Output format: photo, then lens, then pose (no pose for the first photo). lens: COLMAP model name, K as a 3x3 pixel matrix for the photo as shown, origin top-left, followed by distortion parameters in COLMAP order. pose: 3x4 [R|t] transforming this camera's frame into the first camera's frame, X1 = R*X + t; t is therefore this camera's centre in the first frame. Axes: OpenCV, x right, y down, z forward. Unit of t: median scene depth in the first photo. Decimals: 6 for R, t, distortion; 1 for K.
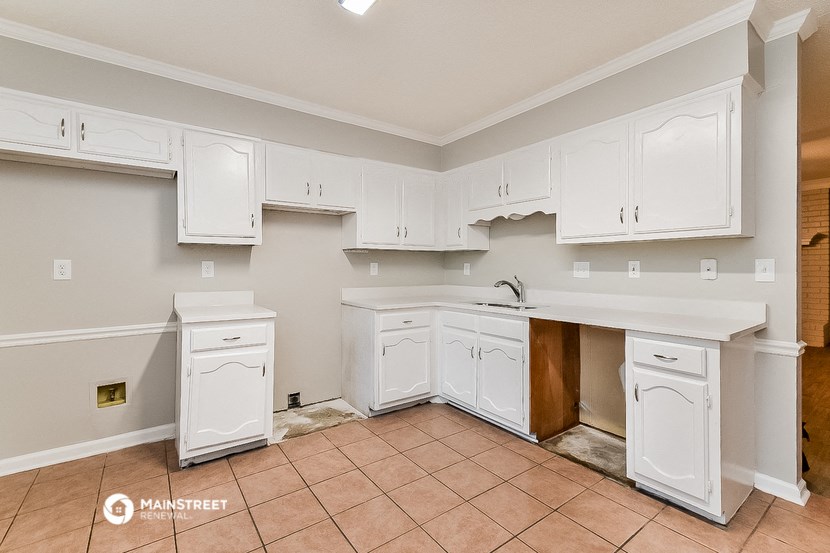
lens RADIAL K [[372.4, 0, 422.4], [0, 372.4, 272.7], [0, 0, 1]] dist [0.012509, -0.001381]
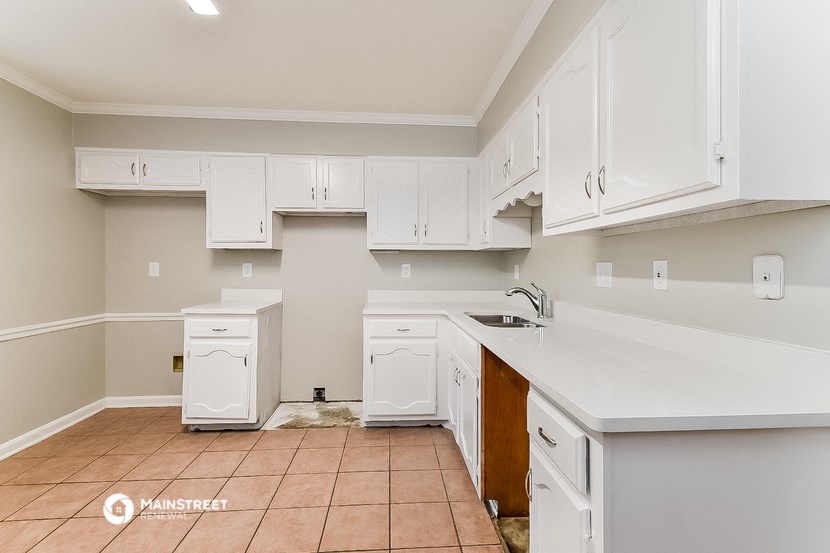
lens RADIAL K [[372.4, 0, 414.3], [0, 372.4, 271.6], [0, 0, 1]] dist [0.012509, -0.001381]
pose [[0.841667, 0.008554, -0.539930, 0.512049], [-0.012100, 0.999922, -0.003020, -0.007074], [0.539862, 0.009075, 0.841705, 0.284551]]
